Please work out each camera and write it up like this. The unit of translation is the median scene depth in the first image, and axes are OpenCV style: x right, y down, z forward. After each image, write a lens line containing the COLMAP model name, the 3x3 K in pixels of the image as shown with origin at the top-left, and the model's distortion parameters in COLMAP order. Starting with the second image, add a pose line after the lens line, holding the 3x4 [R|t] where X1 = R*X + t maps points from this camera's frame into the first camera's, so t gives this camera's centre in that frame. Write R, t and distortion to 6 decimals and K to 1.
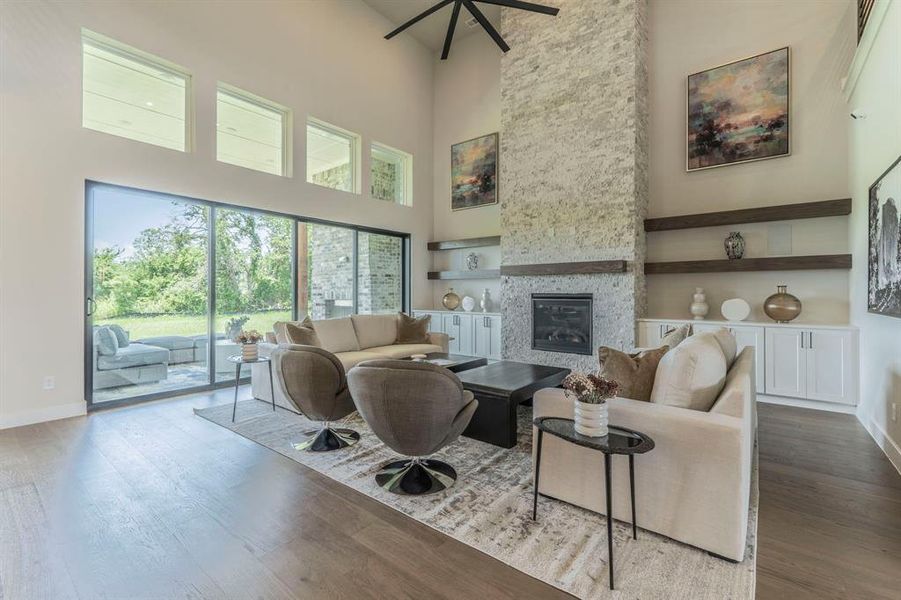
lens RADIAL K [[389.8, 0, 451.3], [0, 389.8, 295.5], [0, 0, 1]] dist [-0.000442, -0.000046]
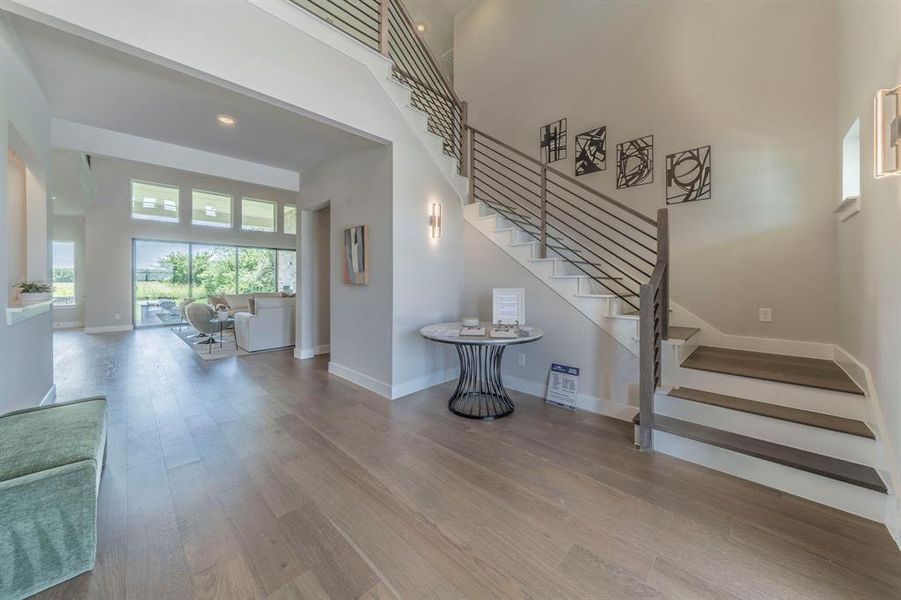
lens RADIAL K [[314.9, 0, 439.8], [0, 314.9, 283.8], [0, 0, 1]] dist [-0.001544, -0.000072]
pose [[0.993641, -0.000135, -0.112593, 0.180642], [0.000122, 1.000000, -0.000130, 0.000012], [0.112593, 0.000115, 0.993641, -0.113696]]
